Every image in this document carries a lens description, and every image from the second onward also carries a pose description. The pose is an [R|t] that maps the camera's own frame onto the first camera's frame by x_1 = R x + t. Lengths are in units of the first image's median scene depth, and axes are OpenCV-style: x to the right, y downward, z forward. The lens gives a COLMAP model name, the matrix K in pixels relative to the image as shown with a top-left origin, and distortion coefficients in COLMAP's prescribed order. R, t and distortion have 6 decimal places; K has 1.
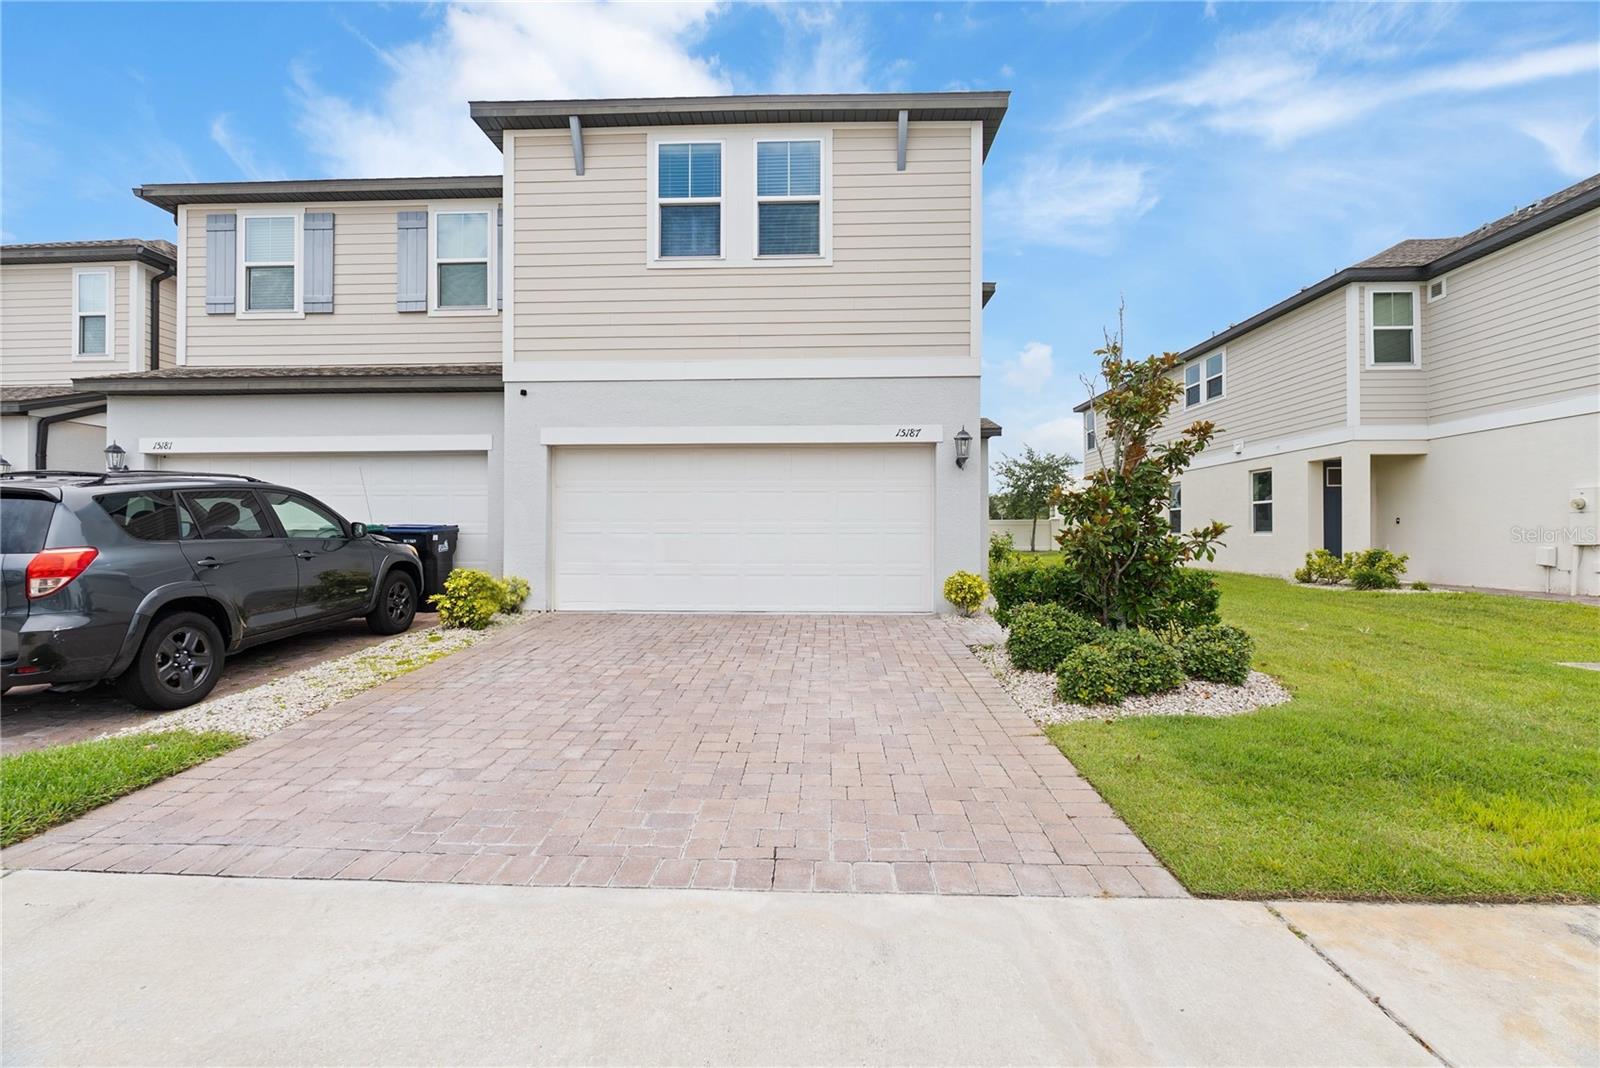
lens RADIAL K [[723.7, 0, 799.3], [0, 723.7, 534.8], [0, 0, 1]] dist [-0.011024, 0.001912]
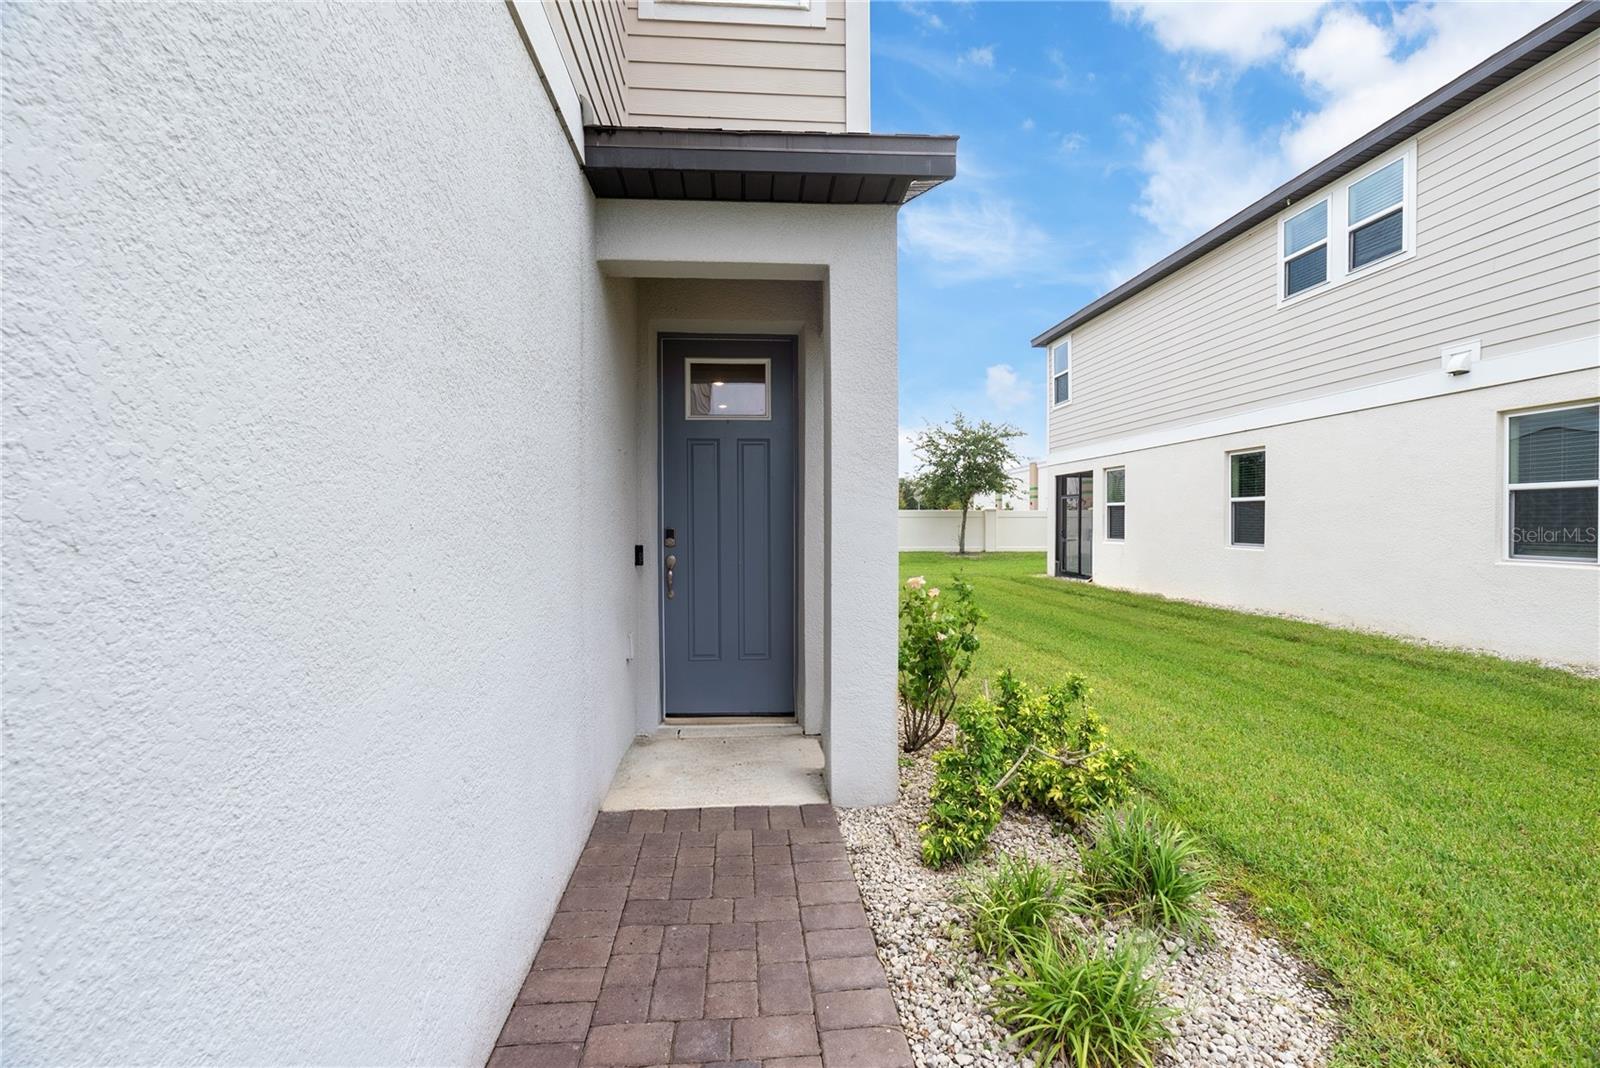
lens RADIAL K [[723.7, 0, 800.5], [0, 723.7, 528.3], [0, 0, 1]] dist [-0.011024, 0.001912]
pose [[0.993257, 0.006895, 0.115728, 0.073421], [-0.008187, 0.999909, 0.010693, -0.008575], [-0.115644, -0.011569, 0.993223, 0.284306]]
